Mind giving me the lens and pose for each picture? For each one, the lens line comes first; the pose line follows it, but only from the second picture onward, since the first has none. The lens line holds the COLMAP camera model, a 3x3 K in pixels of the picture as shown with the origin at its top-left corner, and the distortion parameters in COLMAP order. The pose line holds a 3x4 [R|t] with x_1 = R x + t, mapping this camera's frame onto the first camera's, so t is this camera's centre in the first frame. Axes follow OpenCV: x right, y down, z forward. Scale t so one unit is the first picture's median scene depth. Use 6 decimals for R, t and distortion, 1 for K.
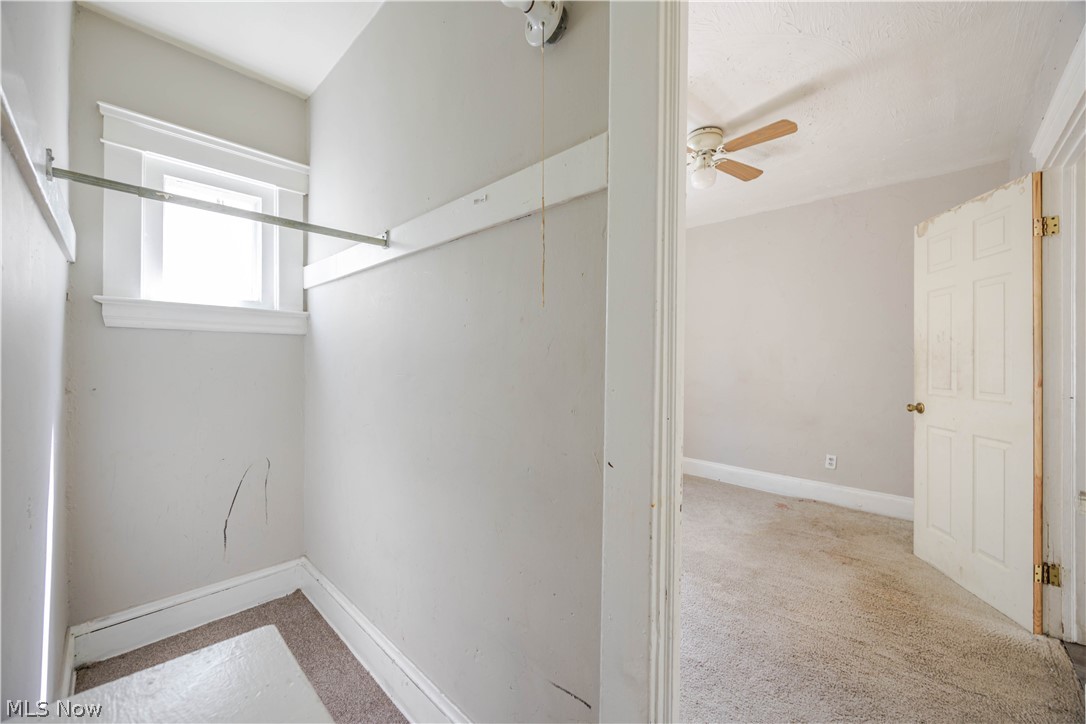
lens RADIAL K [[411.3, 0, 549.0], [0, 411.3, 355.0], [0, 0, 1]] dist [-0.001059, 0.000026]
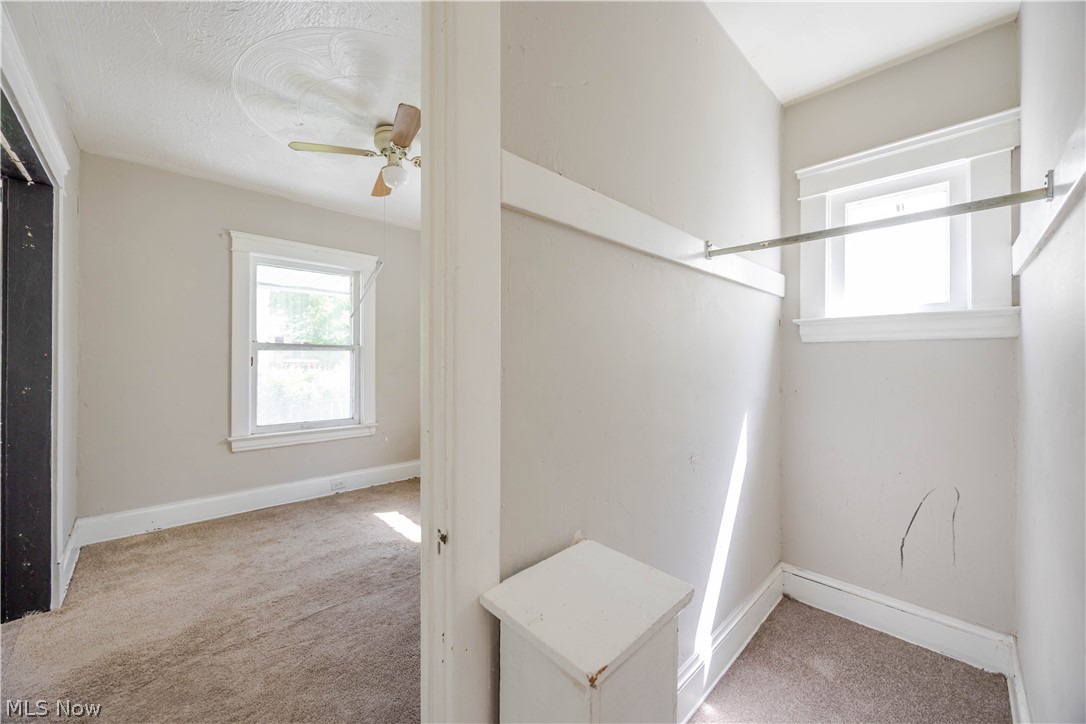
lens RADIAL K [[411.3, 0, 549.0], [0, 411.3, 363.1], [0, 0, 1]] dist [-0.001059, 0.000026]
pose [[-0.034025, -0.002855, -0.999417, 0.203679], [-0.000726, 0.999996, -0.002832, -0.001021], [0.999421, 0.000629, -0.034027, 0.221144]]
